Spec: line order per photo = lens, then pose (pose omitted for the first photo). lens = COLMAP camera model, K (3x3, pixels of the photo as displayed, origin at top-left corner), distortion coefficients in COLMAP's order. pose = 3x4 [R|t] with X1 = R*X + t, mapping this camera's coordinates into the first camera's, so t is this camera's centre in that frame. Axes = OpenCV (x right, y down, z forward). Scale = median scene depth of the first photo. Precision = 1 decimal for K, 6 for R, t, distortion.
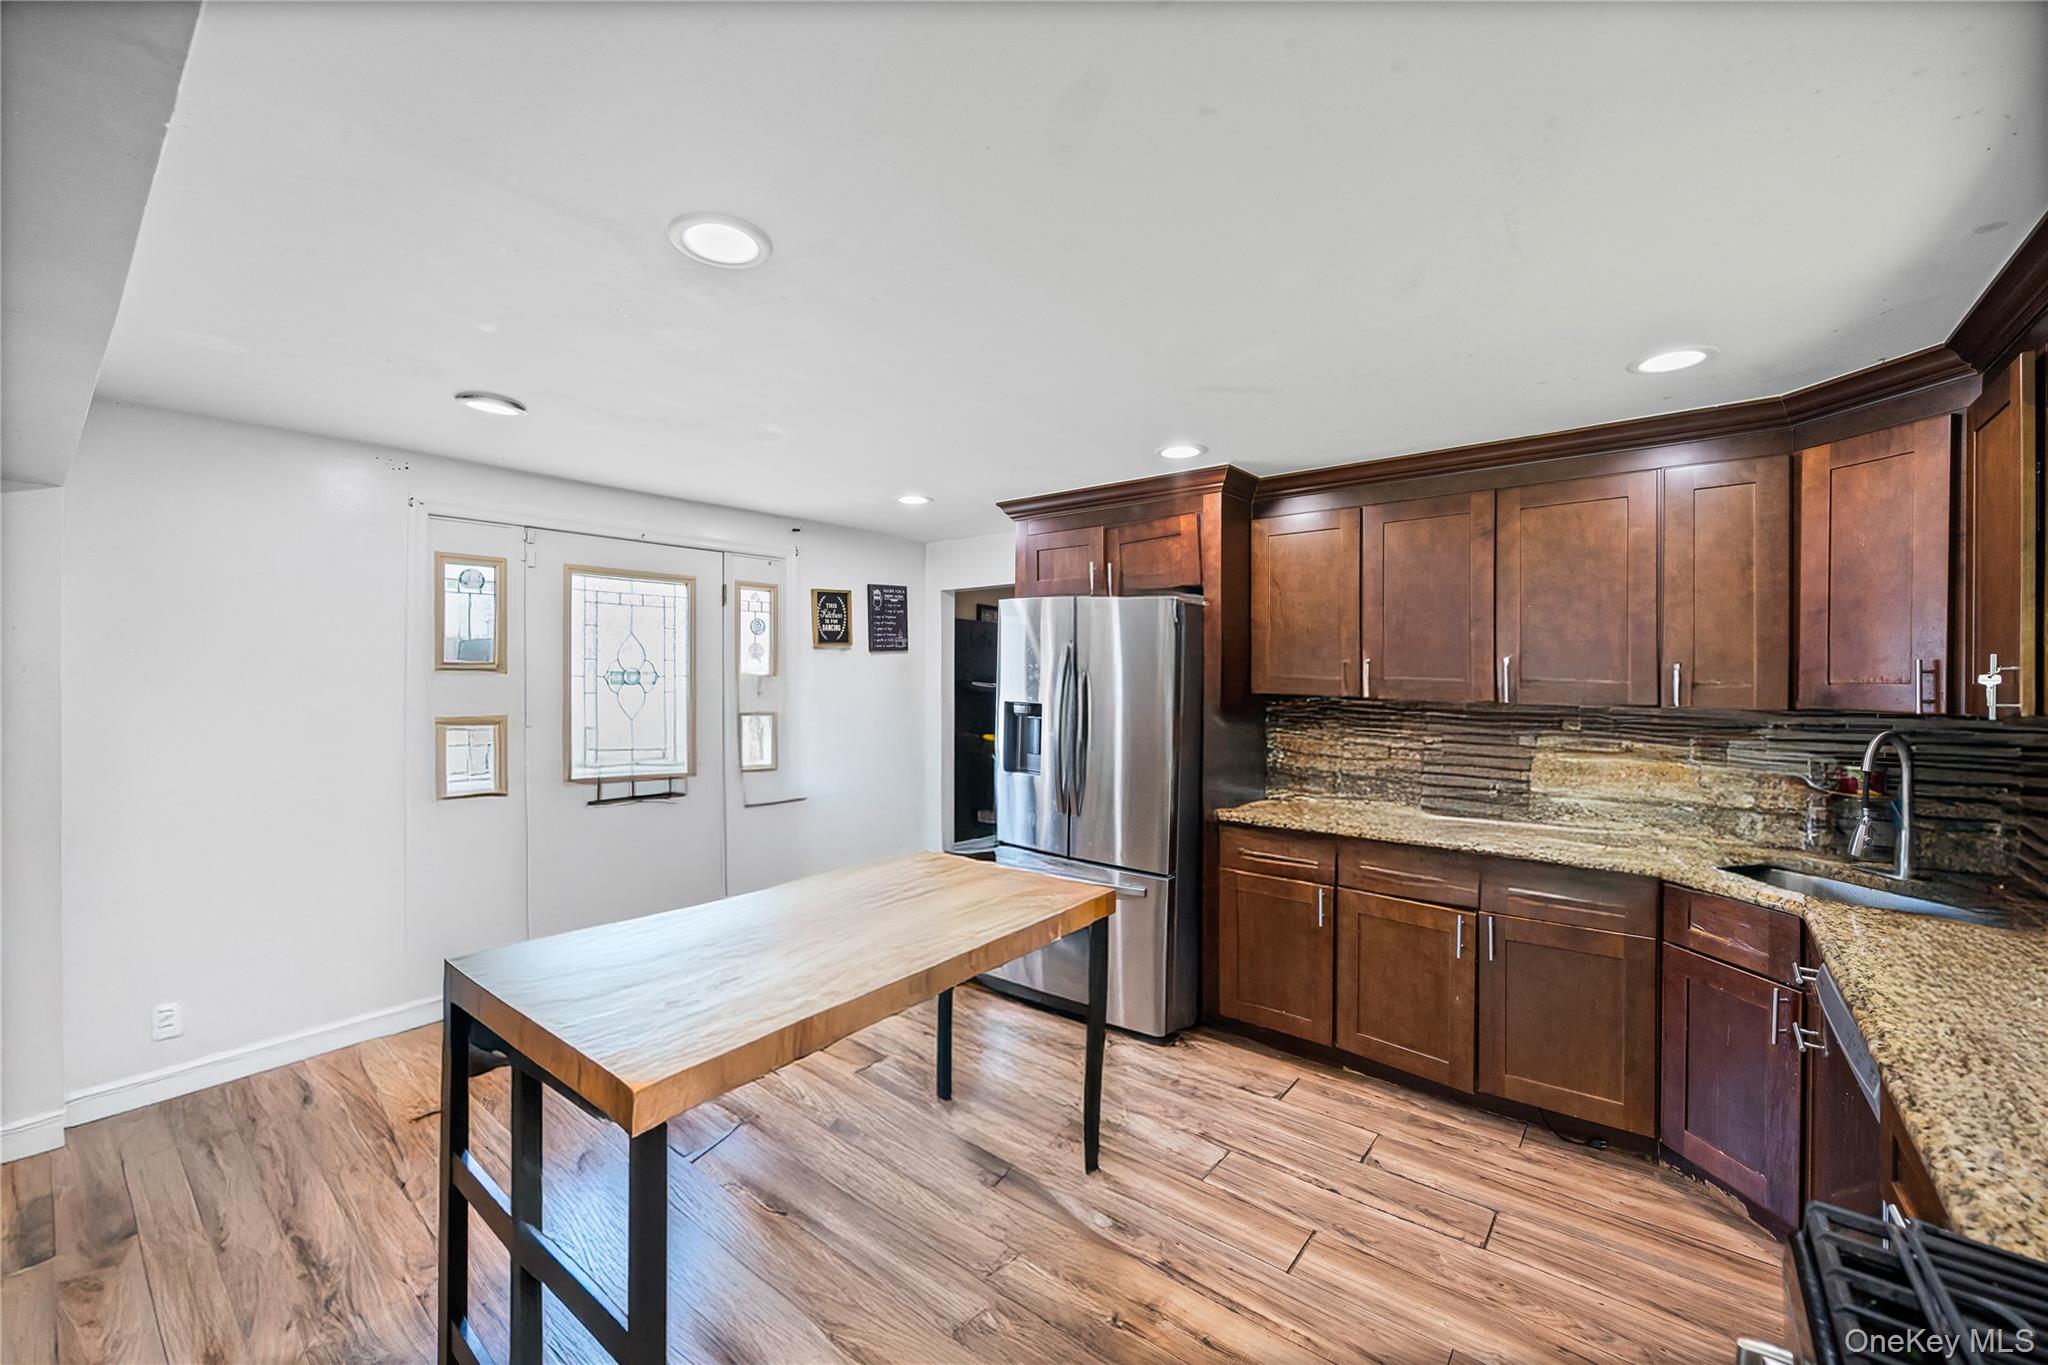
lens RADIAL K [[817.6, 0, 1021.4], [0, 817.6, 675.1], [0, 0, 1]] dist [-0.000101, -0.000017]
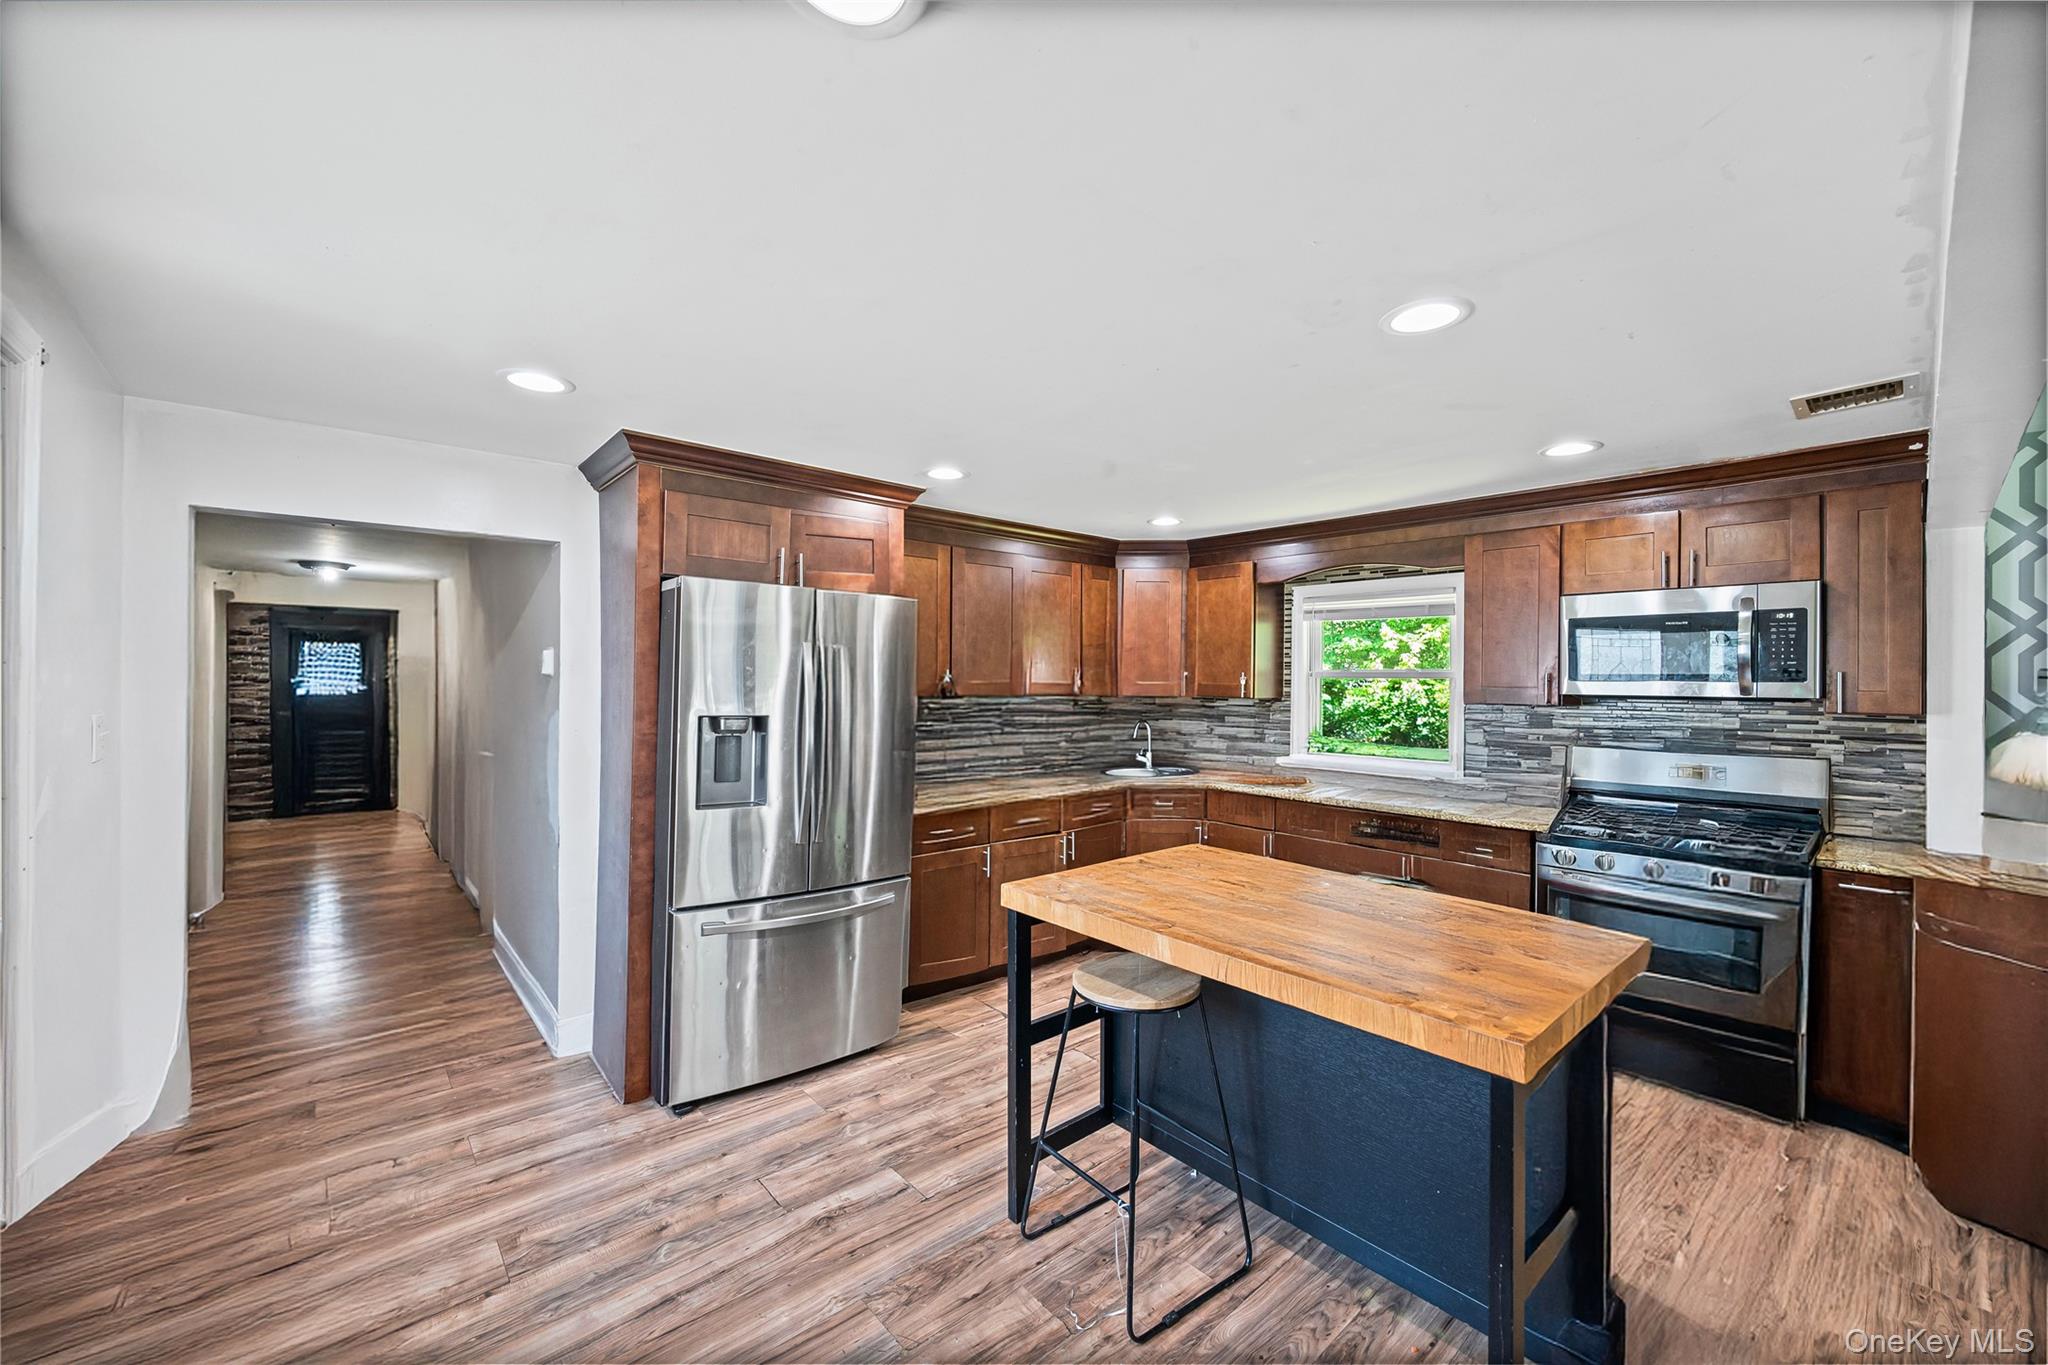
lens RADIAL K [[817.6, 0, 1021.4], [0, 817.6, 675.1], [0, 0, 1]] dist [-0.000101, -0.000017]
pose [[0.195355, -0.000836, 0.980732, -0.769834], [-0.002565, 0.999996, 0.001363, -0.007598], [-0.980729, -0.002782, 0.195352, 0.631851]]
